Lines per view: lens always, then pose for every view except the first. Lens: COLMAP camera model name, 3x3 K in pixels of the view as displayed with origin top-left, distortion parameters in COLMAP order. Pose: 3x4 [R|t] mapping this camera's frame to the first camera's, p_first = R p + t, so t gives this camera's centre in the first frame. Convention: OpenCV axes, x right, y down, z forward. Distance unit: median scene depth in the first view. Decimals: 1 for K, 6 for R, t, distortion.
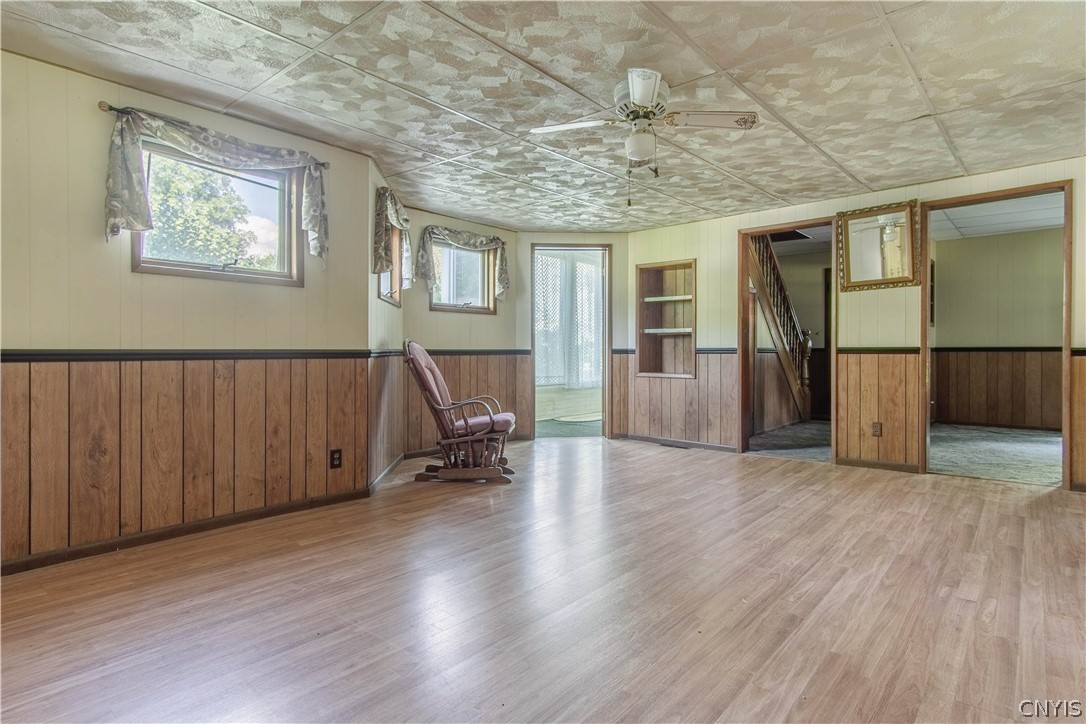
lens RADIAL K [[586.2, 0, 539.2], [0, 586.2, 360.0], [0, 0, 1]] dist [0.008840, 0.000503]
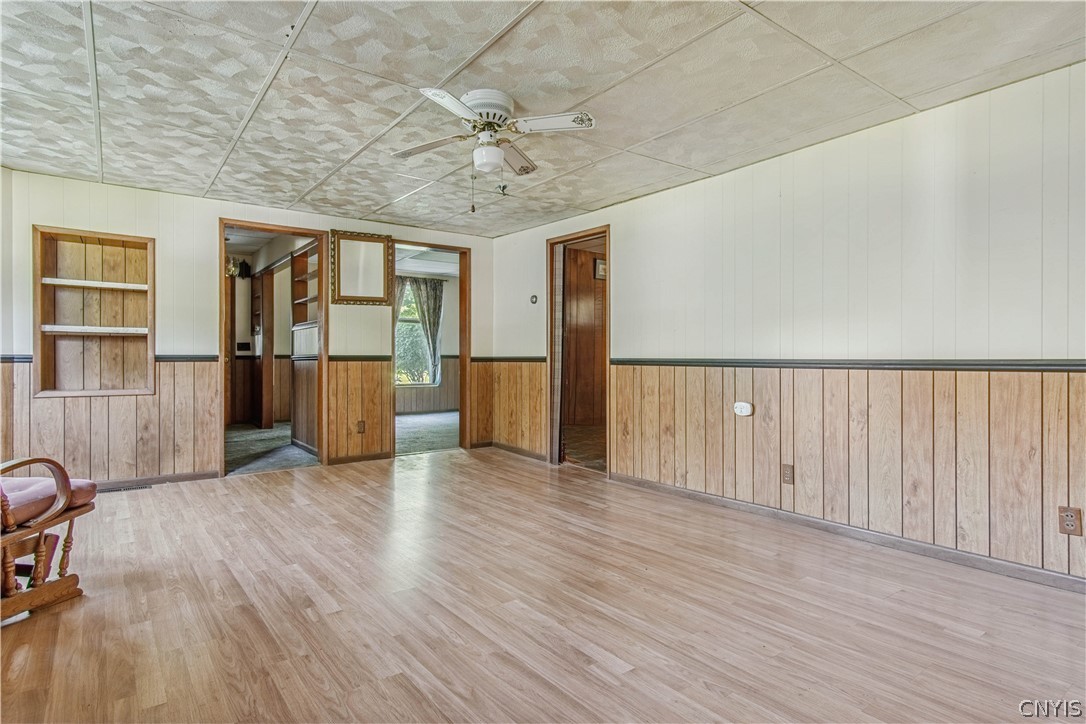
lens RADIAL K [[586.2, 0, 547.0], [0, 586.2, 356.9], [0, 0, 1]] dist [0.008840, 0.000503]
pose [[0.196301, 0.003349, 0.980538, -0.463588], [0.014153, 0.999880, -0.006249, -0.006101], [-0.980442, 0.015104, 0.196230, 0.409127]]
